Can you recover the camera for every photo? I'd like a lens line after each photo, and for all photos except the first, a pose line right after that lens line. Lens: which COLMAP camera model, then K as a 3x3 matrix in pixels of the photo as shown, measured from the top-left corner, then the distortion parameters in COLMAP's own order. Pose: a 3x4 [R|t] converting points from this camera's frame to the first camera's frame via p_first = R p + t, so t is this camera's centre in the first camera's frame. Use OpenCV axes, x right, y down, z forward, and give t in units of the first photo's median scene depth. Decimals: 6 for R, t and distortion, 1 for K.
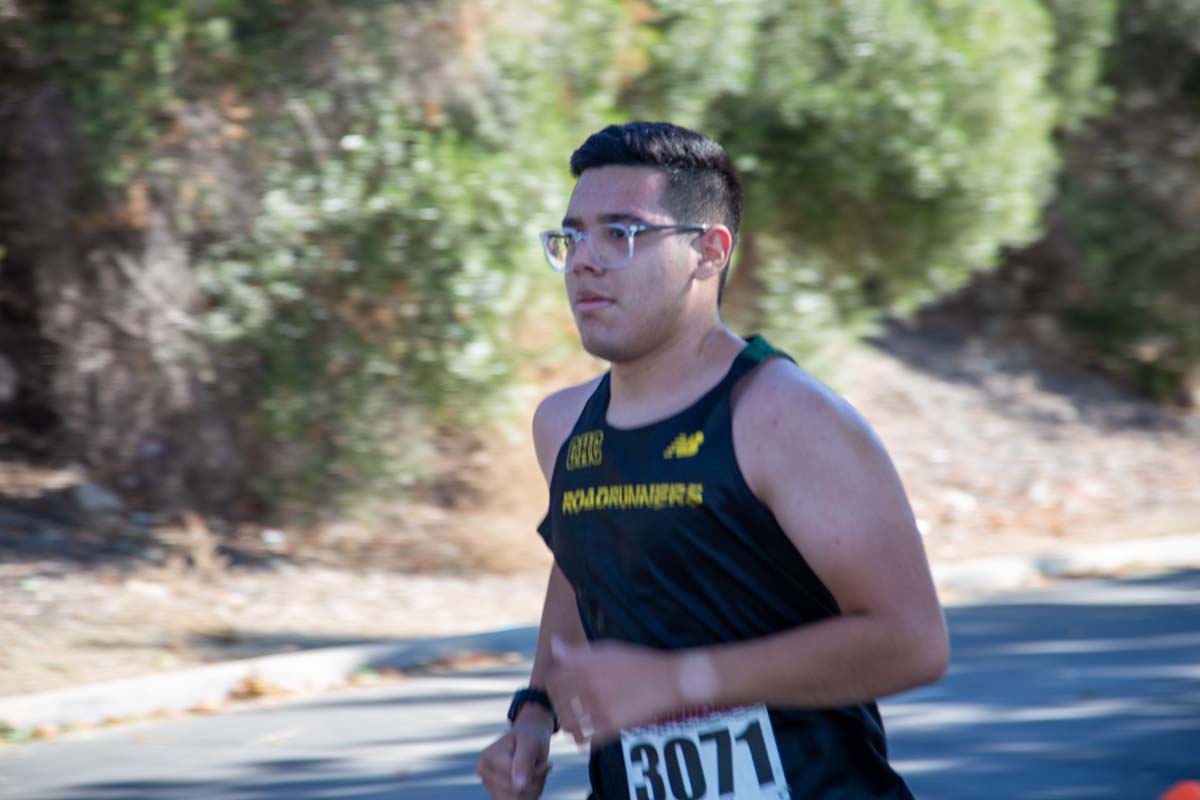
lens RADIAL K [[3451.5, 0, 594.1], [0, 3451.5, 398.1], [0, 0, 1]] dist [0.734744, 0.000000]
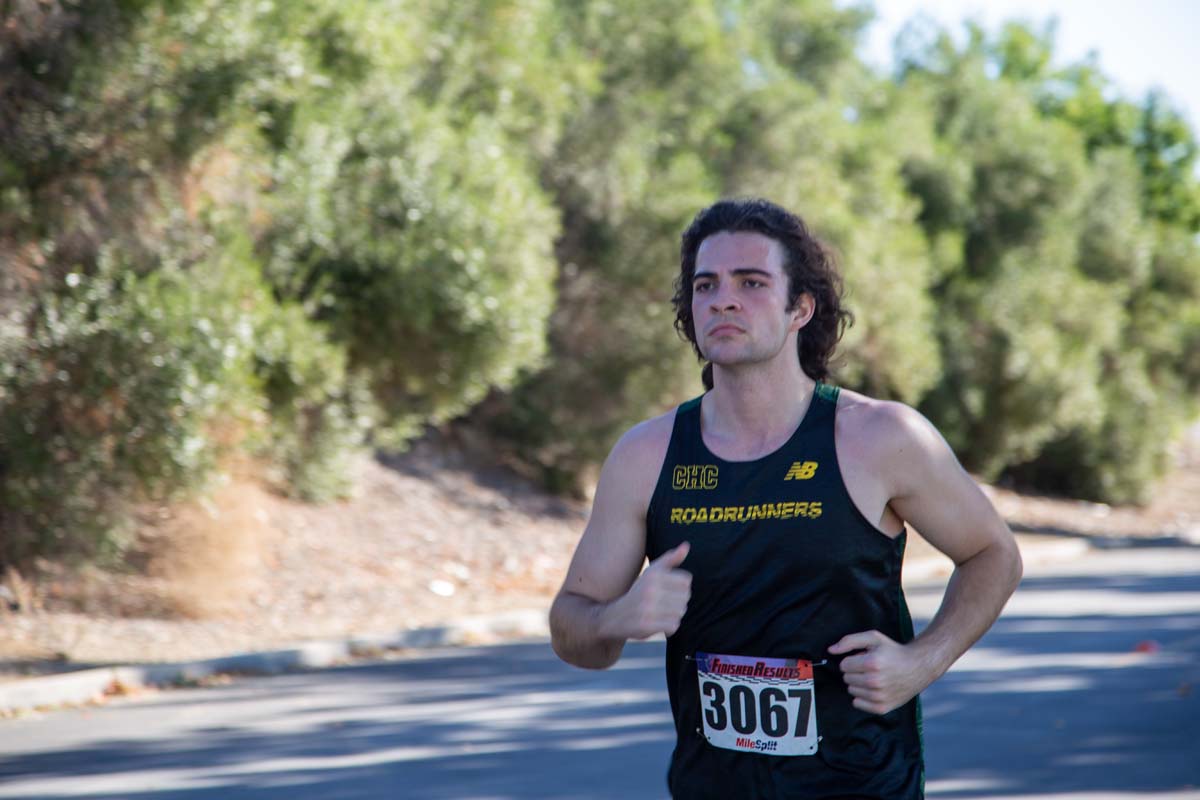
lens RADIAL K [[3451.5, 0, 609.9], [0, 3451.5, 408.5], [0, 0, 1]] dist [0.734744, 0.000000]
pose [[0.970926, 0.016644, 0.238799, -0.166745], [-0.009860, 0.999514, -0.029575, 0.008652], [-0.239175, 0.026361, 0.970619, -0.263467]]
